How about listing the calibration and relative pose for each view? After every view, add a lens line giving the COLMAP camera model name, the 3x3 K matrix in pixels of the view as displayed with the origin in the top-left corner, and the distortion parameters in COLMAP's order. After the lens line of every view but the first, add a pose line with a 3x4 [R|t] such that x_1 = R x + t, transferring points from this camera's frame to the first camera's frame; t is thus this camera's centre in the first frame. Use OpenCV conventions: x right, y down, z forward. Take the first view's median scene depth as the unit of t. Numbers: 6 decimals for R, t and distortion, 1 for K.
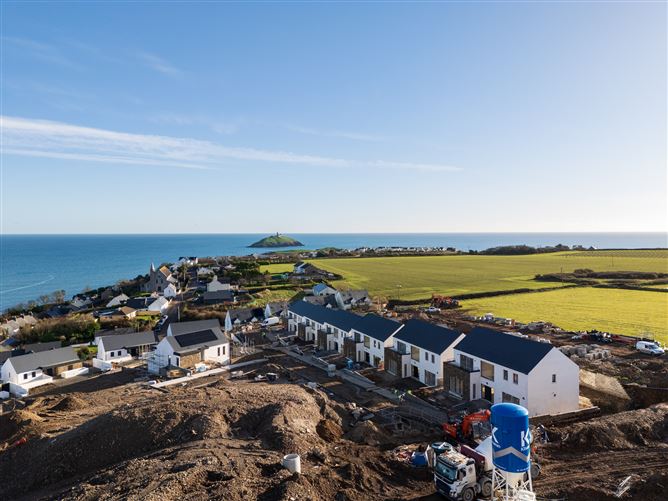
lens RADIAL K [[484.3, 0, 332.2], [0, 484.3, 249.2], [0, 0, 1]] dist [0.092344, -0.063448]
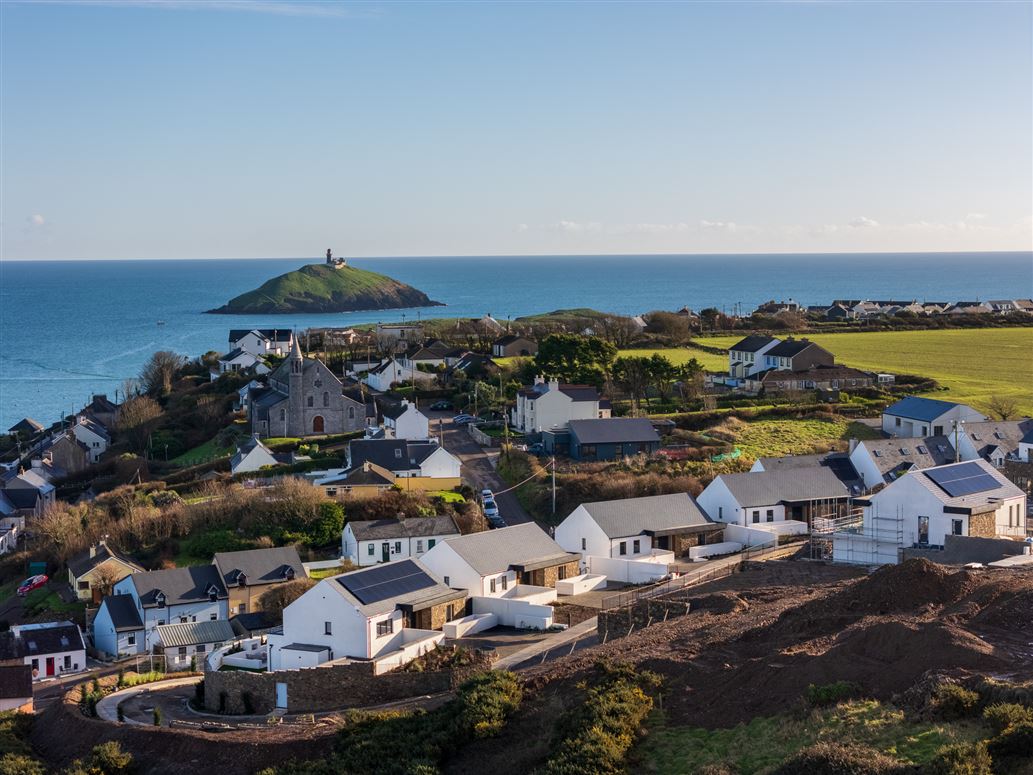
lens RADIAL K [[2070.3, 0, 516.5], [0, 2070.3, 387.5], [0, 0, 1]] dist [-0.245241, 2.796819]
pose [[0.999907, -0.006765, 0.011811, -0.394588], [0.006407, 0.999525, 0.030150, 0.034576], [-0.012009, -0.030071, 0.999476, -0.381586]]
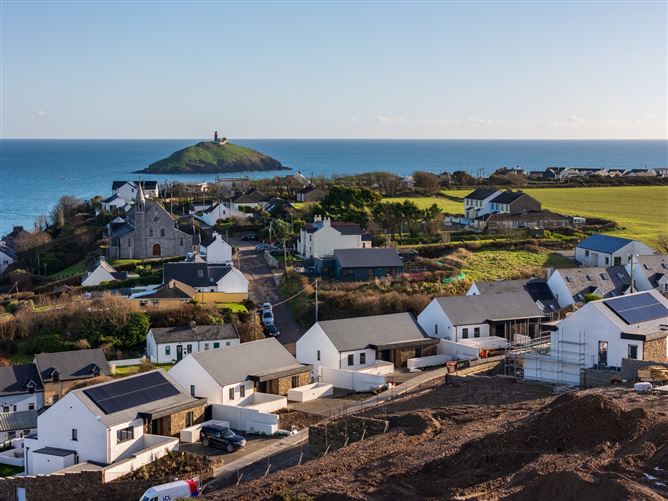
lens RADIAL K [[1338.8, 0, 334.0], [0, 1338.8, 250.5], [0, 0, 1]] dist [-0.245241, 2.796819]
pose [[0.999984, 0.003993, 0.003916, -0.338980], [-0.004183, 0.998752, 0.049772, 0.042370], [-0.003712, -0.049788, 0.998753, -0.125624]]
